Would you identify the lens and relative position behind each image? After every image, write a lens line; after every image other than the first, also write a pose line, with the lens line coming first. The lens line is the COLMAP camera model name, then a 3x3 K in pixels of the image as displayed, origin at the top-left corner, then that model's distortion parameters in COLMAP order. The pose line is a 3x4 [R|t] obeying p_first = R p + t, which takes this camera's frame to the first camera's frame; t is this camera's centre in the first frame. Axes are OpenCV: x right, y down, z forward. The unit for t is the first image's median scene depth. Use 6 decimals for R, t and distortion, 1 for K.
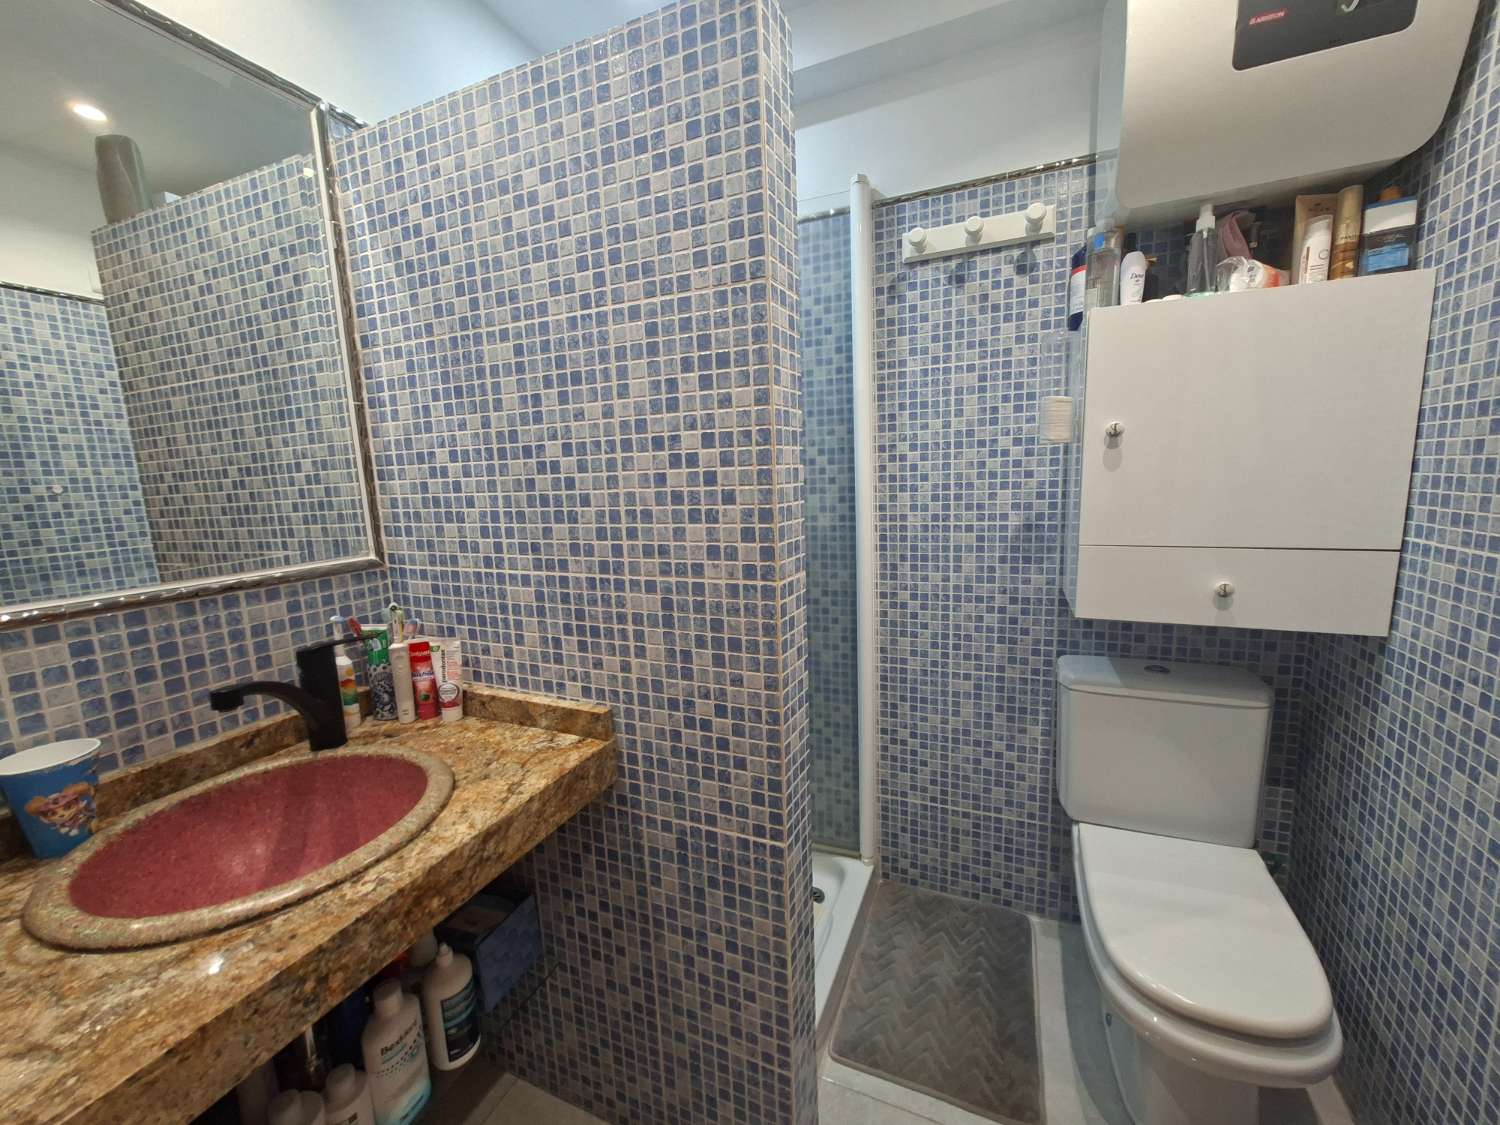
lens RADIAL K [[597.0, 0, 752.0], [0, 597.0, 563.6], [0, 0, 1]] dist [-0.000365, -0.000704]
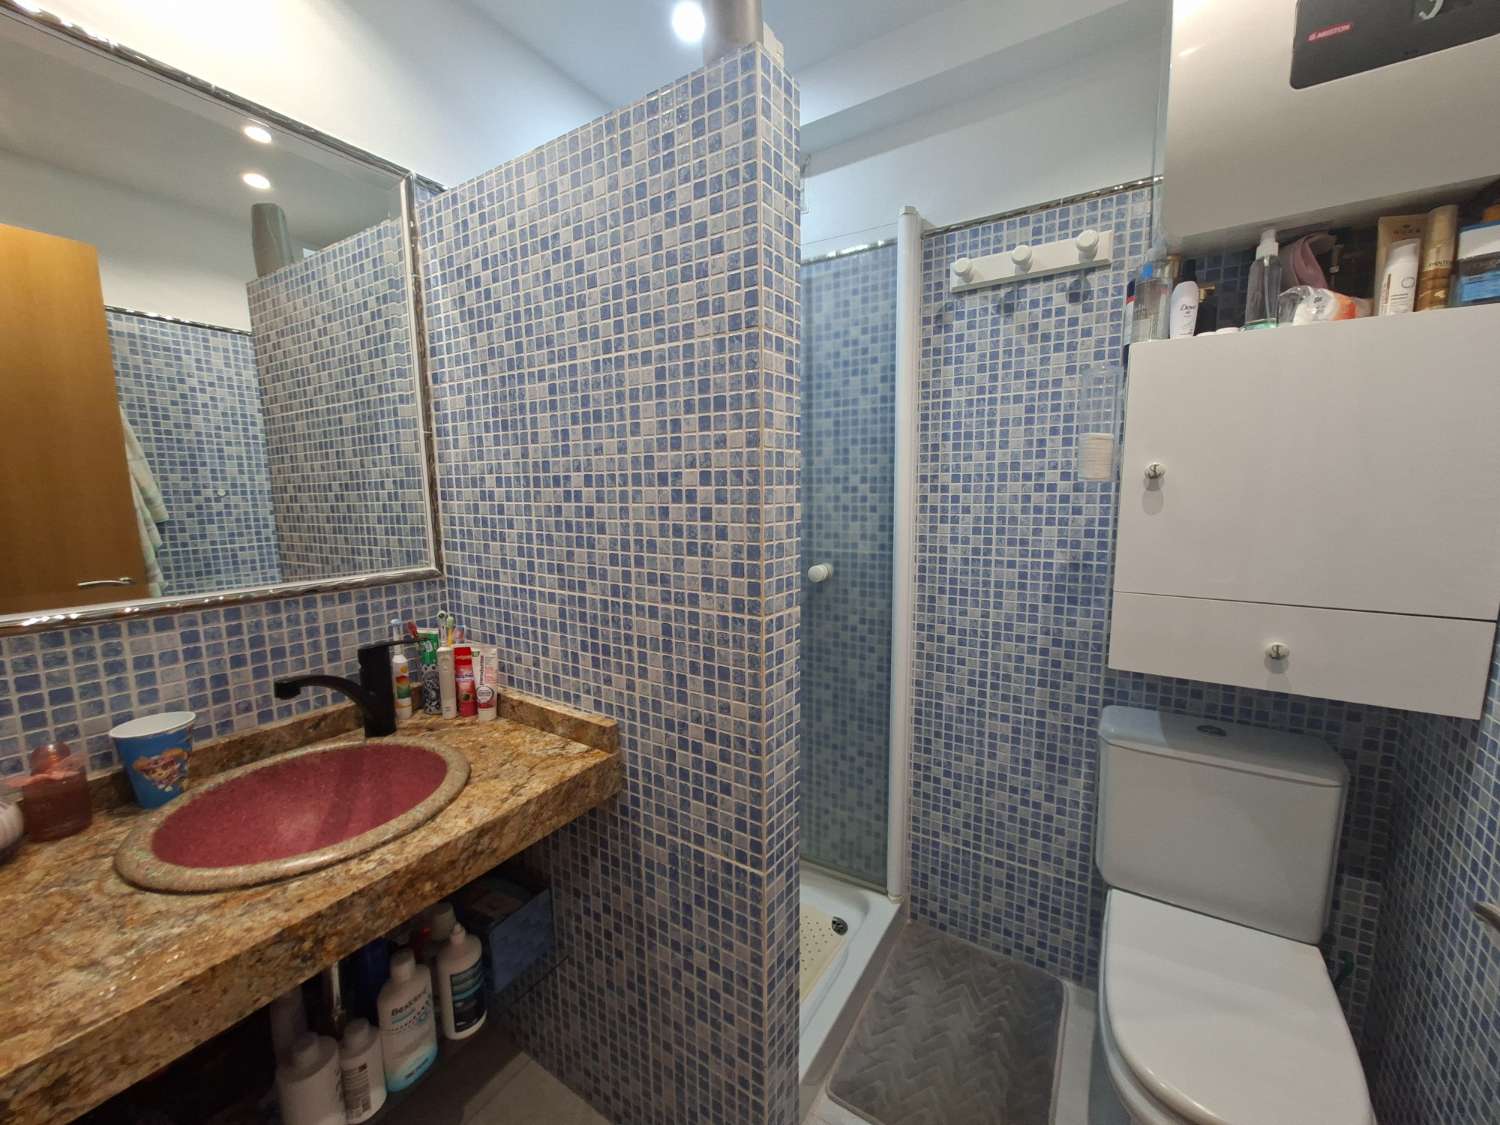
lens RADIAL K [[597.0, 0, 751.9], [0, 597.0, 563.2], [0, 0, 1]] dist [-0.000365, -0.000704]
pose [[0.986472, 0.047488, -0.156899, 0.147954], [-0.050405, 0.998621, -0.014665, -0.037148], [0.155986, 0.022375, 0.987506, -0.019692]]
